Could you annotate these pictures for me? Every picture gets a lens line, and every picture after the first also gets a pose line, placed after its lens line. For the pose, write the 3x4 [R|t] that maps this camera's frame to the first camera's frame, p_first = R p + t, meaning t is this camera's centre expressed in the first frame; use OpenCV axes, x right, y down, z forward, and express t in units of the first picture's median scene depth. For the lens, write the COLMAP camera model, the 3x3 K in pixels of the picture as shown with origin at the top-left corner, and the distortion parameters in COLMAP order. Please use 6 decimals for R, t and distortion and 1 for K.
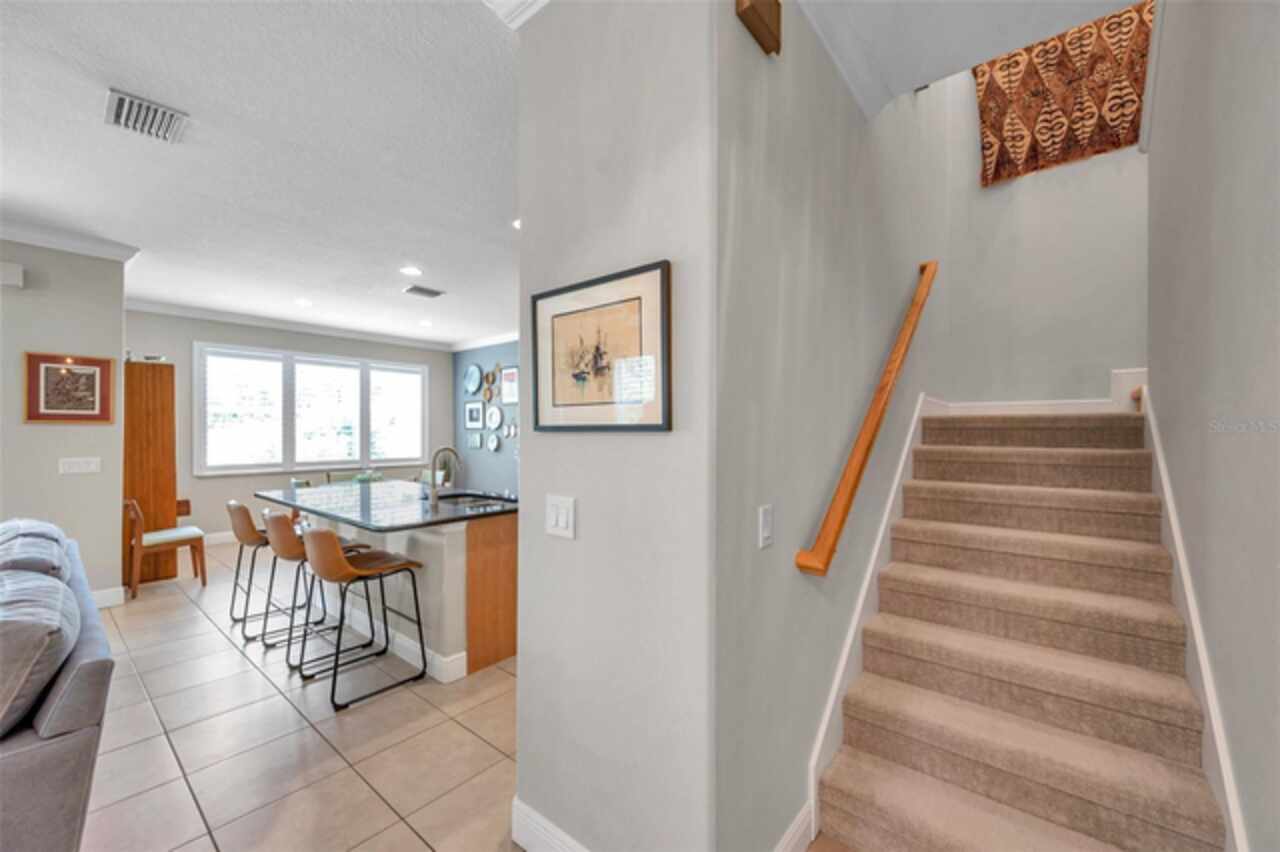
lens RADIAL K [[505.6, 0, 639.5], [0, 505.6, 425.4], [0, 0, 1]] dist [-0.000752, 0.000320]
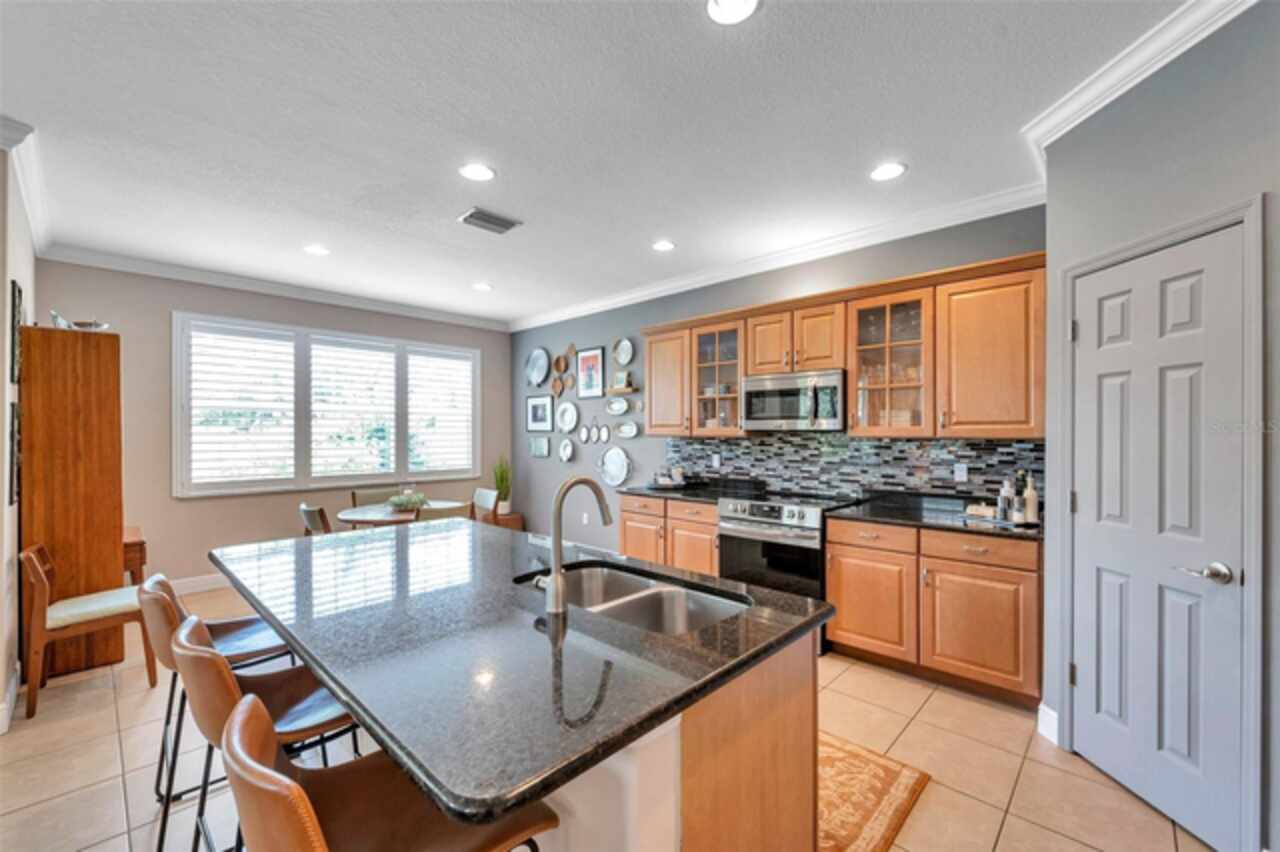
lens RADIAL K [[534.3, 0, 642.6], [0, 534.3, 426.2], [0, 0, 1]] dist [0.001443, 0.000200]
pose [[0.997477, -0.002143, -0.070955, -0.137286], [0.002086, 0.999997, -0.000879, 0.000064], [0.070957, 0.000729, 0.997479, 0.247014]]
